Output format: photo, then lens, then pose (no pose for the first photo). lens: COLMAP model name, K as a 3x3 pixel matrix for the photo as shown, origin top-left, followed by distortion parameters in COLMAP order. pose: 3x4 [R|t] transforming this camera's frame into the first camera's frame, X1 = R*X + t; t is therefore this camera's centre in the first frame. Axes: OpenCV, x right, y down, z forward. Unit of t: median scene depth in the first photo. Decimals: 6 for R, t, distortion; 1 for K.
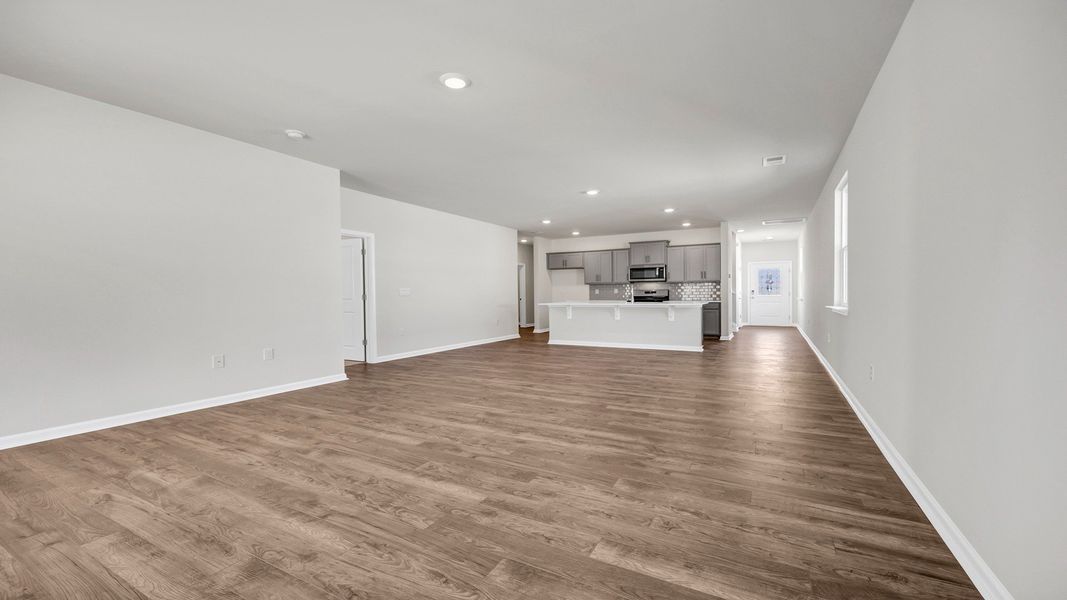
lens RADIAL K [[398.6, 0, 484.2], [0, 398.6, 299.5], [0, 0, 1]] dist [0.001849, 0.000106]
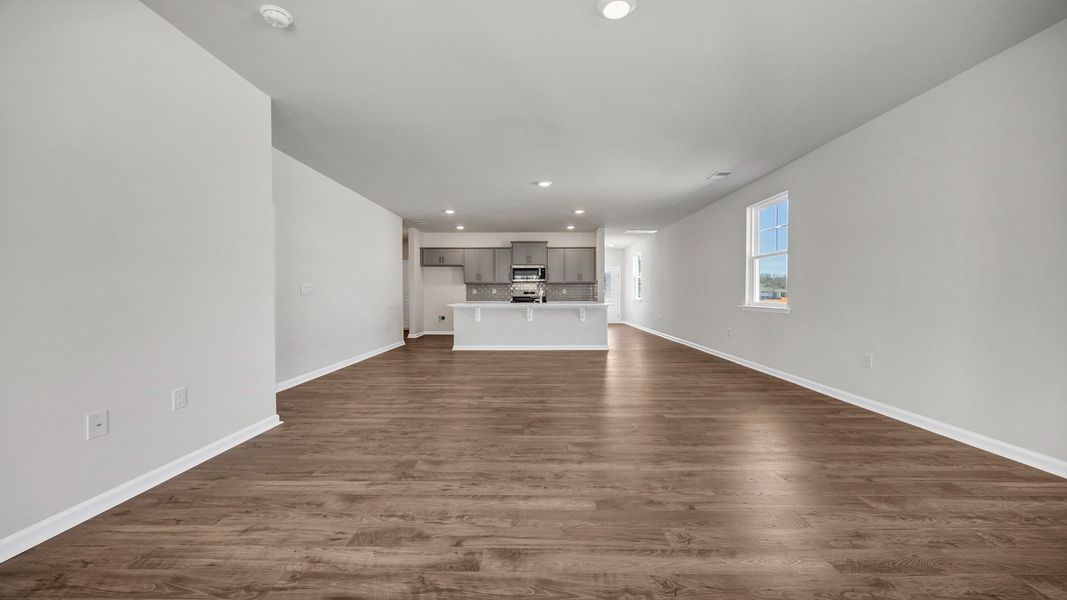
lens RADIAL K [[424.0, 0, 469.5], [0, 424.0, 297.0], [0, 0, 1]] dist [-0.000894, -0.000093]
pose [[0.882822, 0.003867, 0.469691, -0.344087], [-0.000495, 0.999973, -0.007303, 0.000513], [-0.469707, 0.006215, 0.882801, 0.215394]]
